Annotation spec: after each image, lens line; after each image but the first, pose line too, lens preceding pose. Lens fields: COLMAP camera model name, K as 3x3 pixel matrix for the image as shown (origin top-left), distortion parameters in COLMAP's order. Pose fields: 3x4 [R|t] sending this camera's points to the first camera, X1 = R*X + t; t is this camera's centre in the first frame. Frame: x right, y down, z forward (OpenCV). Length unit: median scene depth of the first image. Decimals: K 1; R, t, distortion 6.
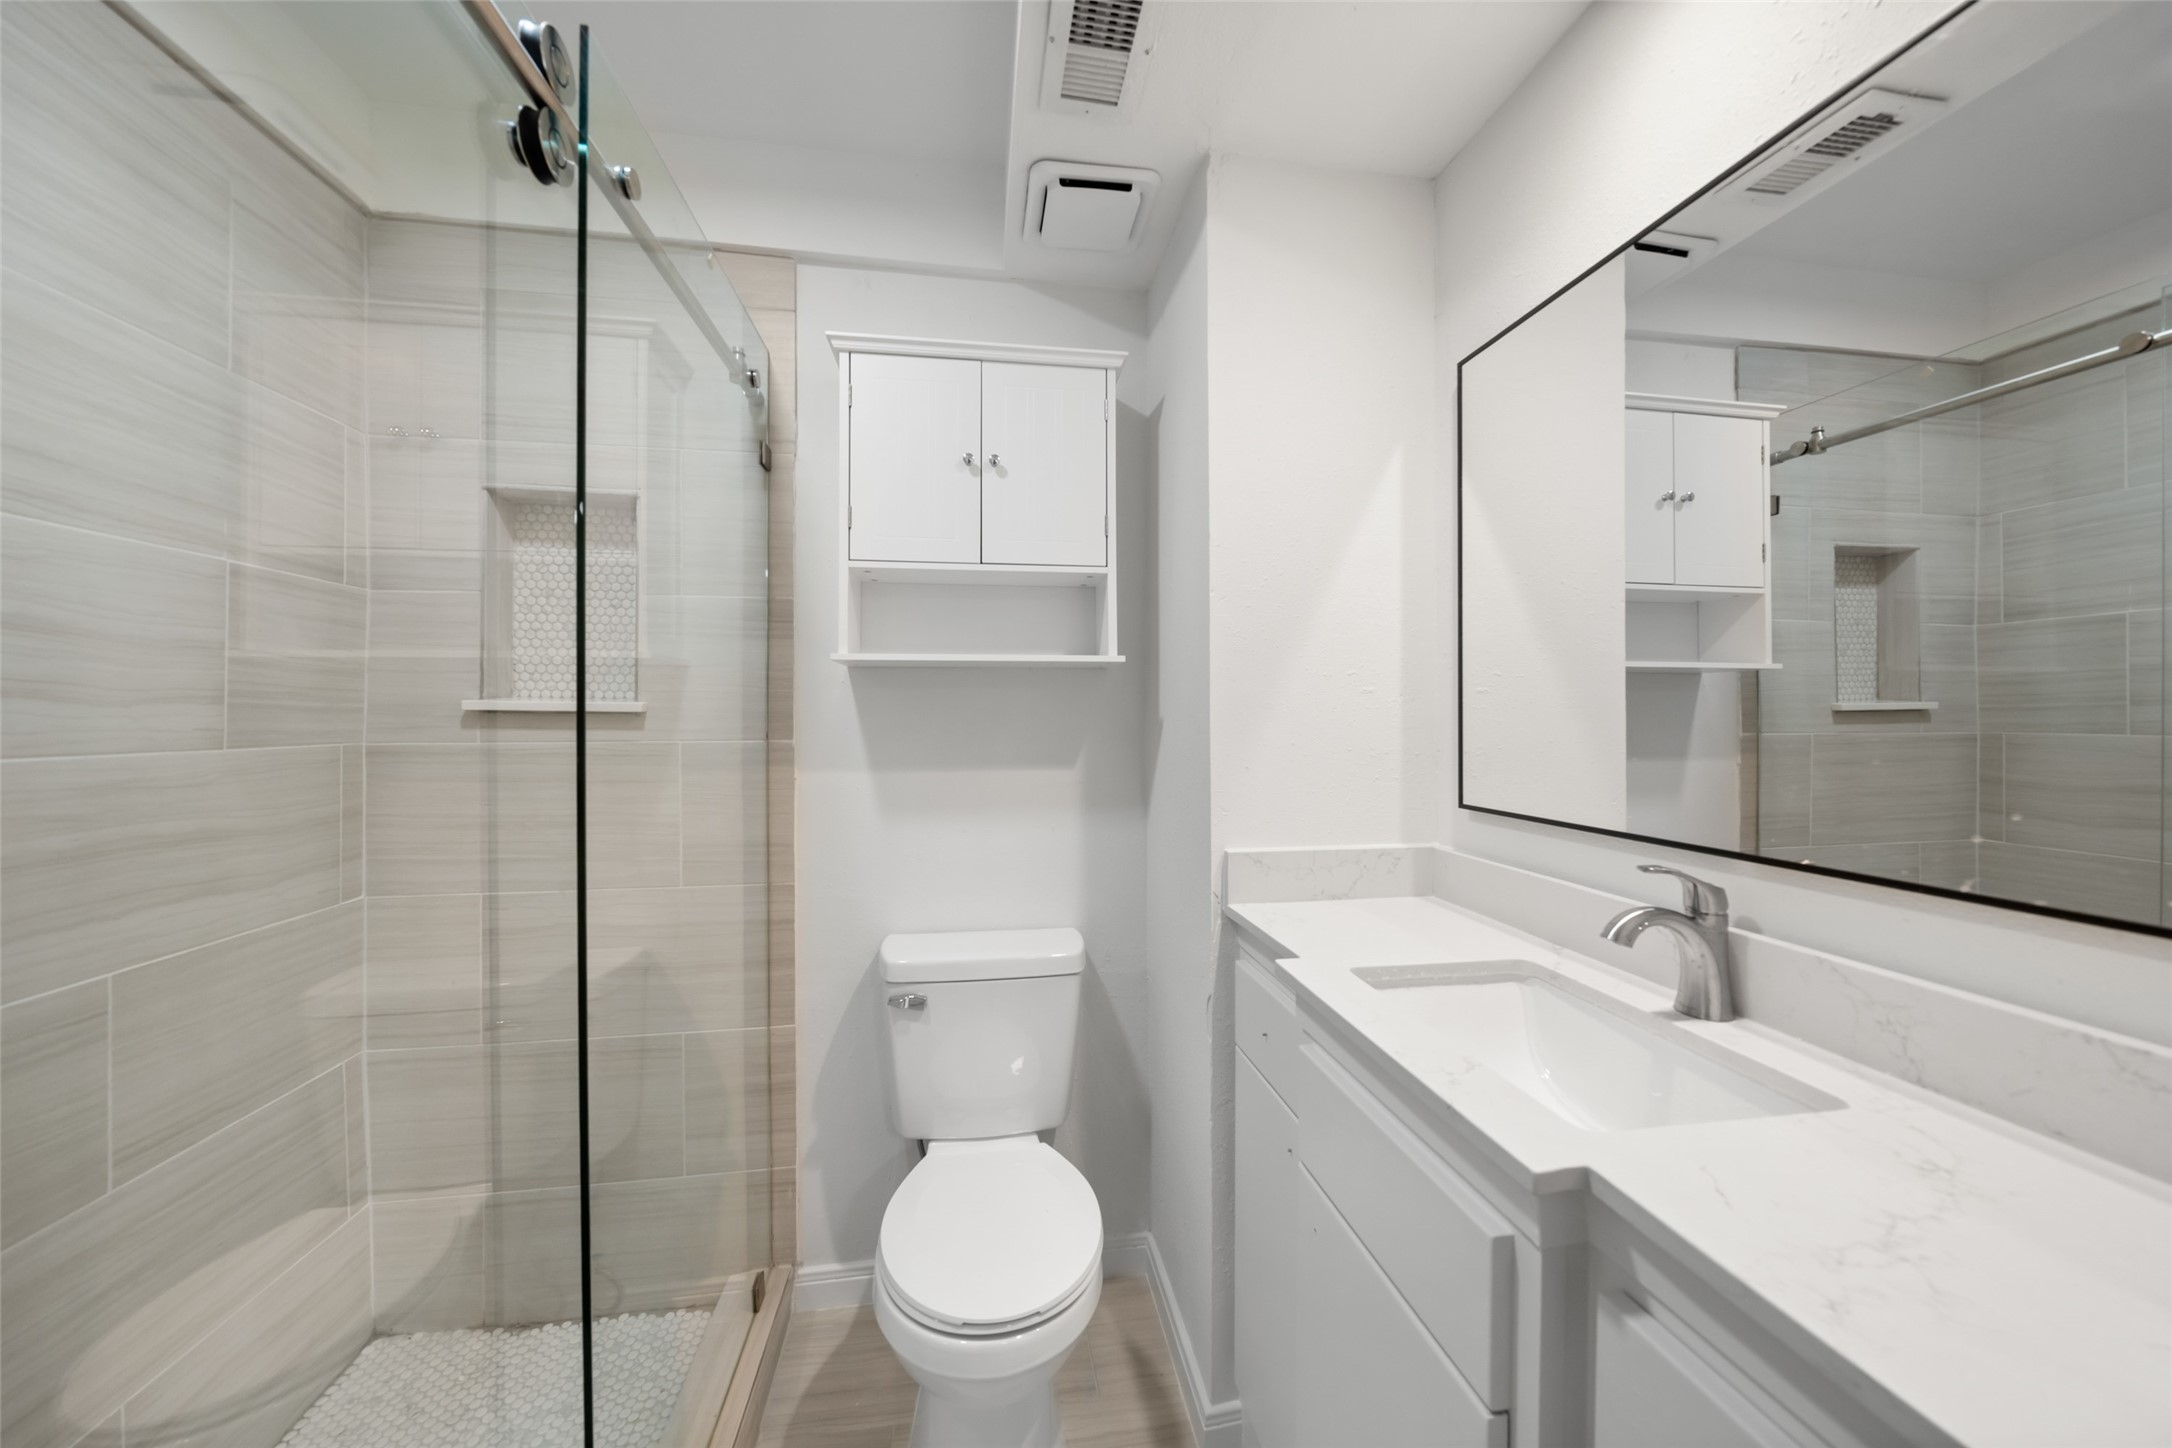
lens RADIAL K [[753.6, 0, 1085.8], [0, 753.6, 720.9], [0, 0, 1]] dist [-0.010592, -0.000069]
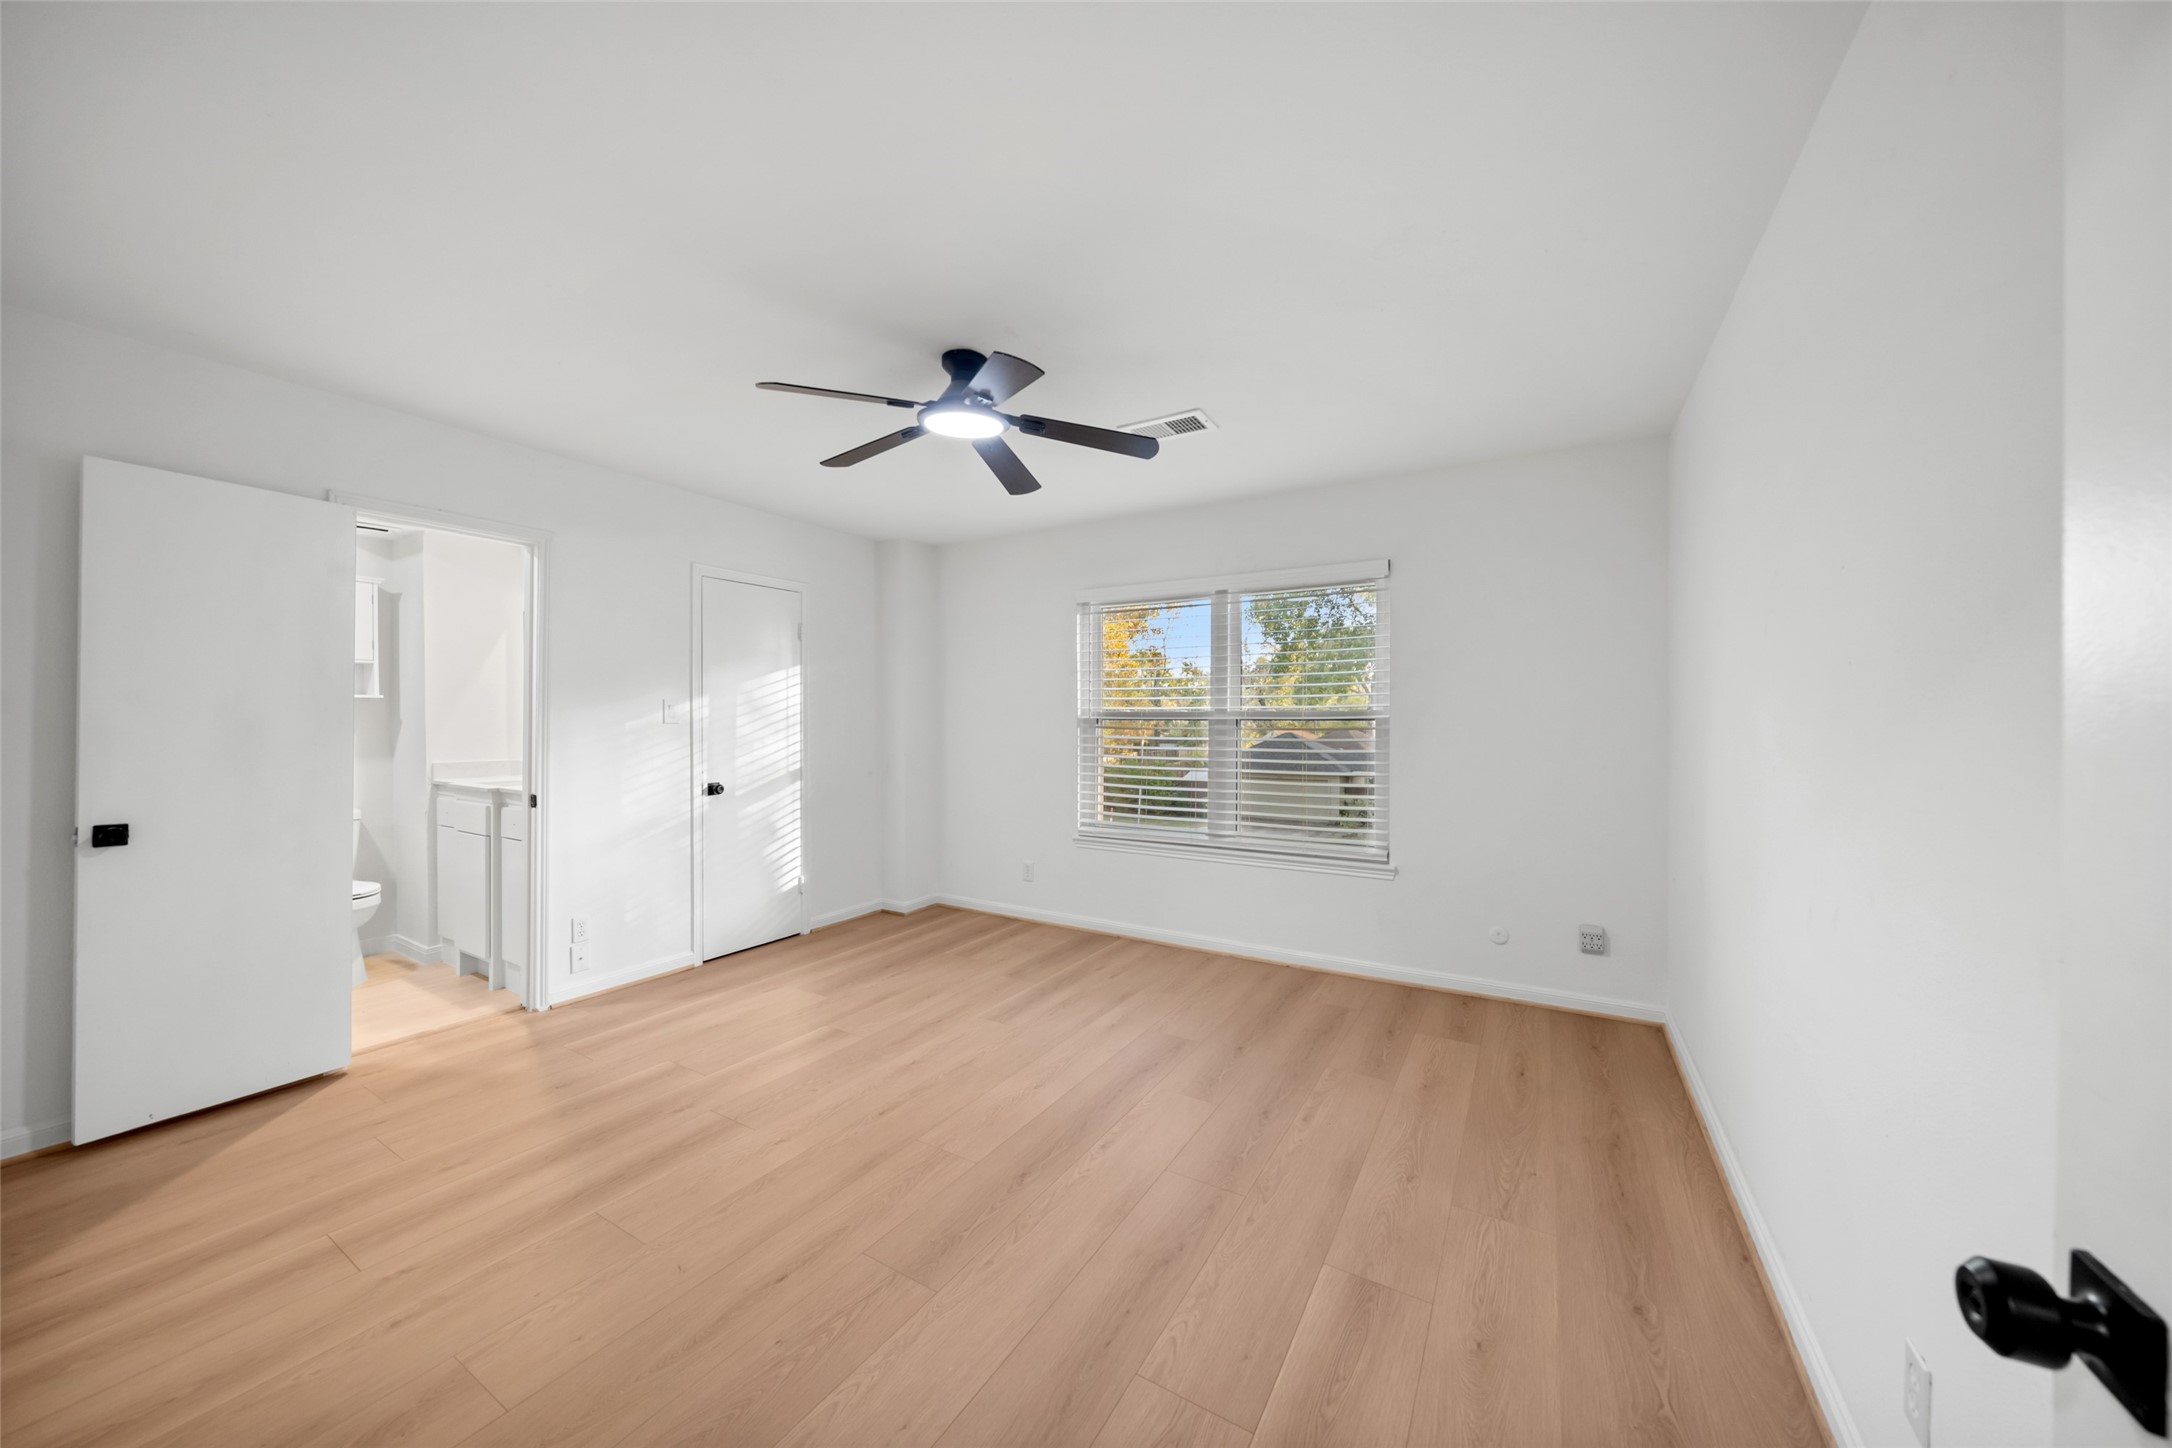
lens RADIAL K [[753.6, 0, 1089.7], [0, 753.6, 718.8], [0, 0, 1]] dist [-0.010592, -0.000069]
pose [[0.637087, 0.001384, 0.770791, -0.348716], [0.000586, 0.999997, -0.002279, -0.002322], [-0.770792, 0.001904, 0.637084, -2.290098]]
